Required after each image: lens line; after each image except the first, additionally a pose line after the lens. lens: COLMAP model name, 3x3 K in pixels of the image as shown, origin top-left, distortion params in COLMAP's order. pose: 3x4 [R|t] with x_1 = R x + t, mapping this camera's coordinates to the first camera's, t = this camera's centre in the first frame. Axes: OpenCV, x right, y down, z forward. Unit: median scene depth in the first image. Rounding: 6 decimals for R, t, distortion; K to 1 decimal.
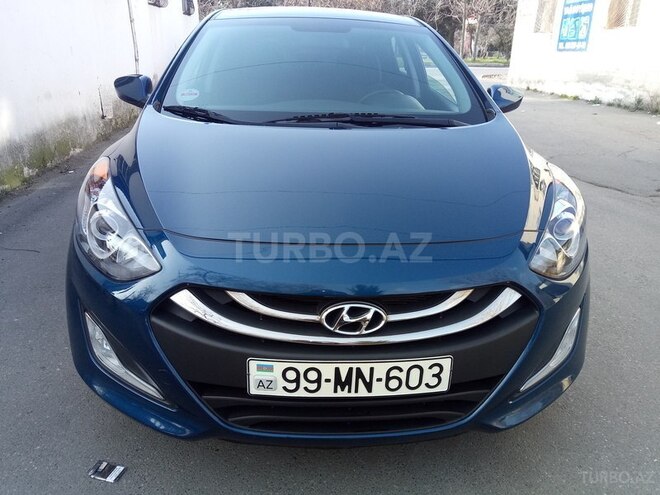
lens RADIAL K [[492.8, 0, 330.0], [0, 492.8, 247.5], [0, 0, 1]] dist [0.018847, -0.010564]
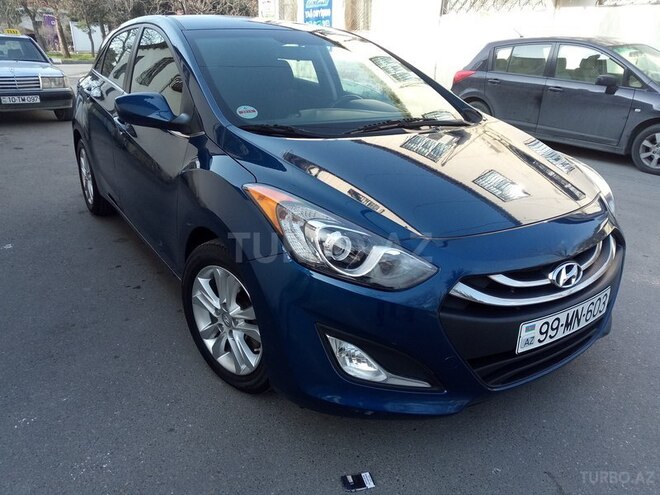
lens RADIAL K [[492.8, 0, 330.0], [0, 492.8, 247.5], [0, 0, 1]] dist [0.018847, -0.010564]
pose [[0.865701, -0.187400, 0.464159, -1.080233], [0.184410, 0.981456, 0.052312, -0.111929], [-0.465355, 0.040309, 0.884206, 0.116203]]
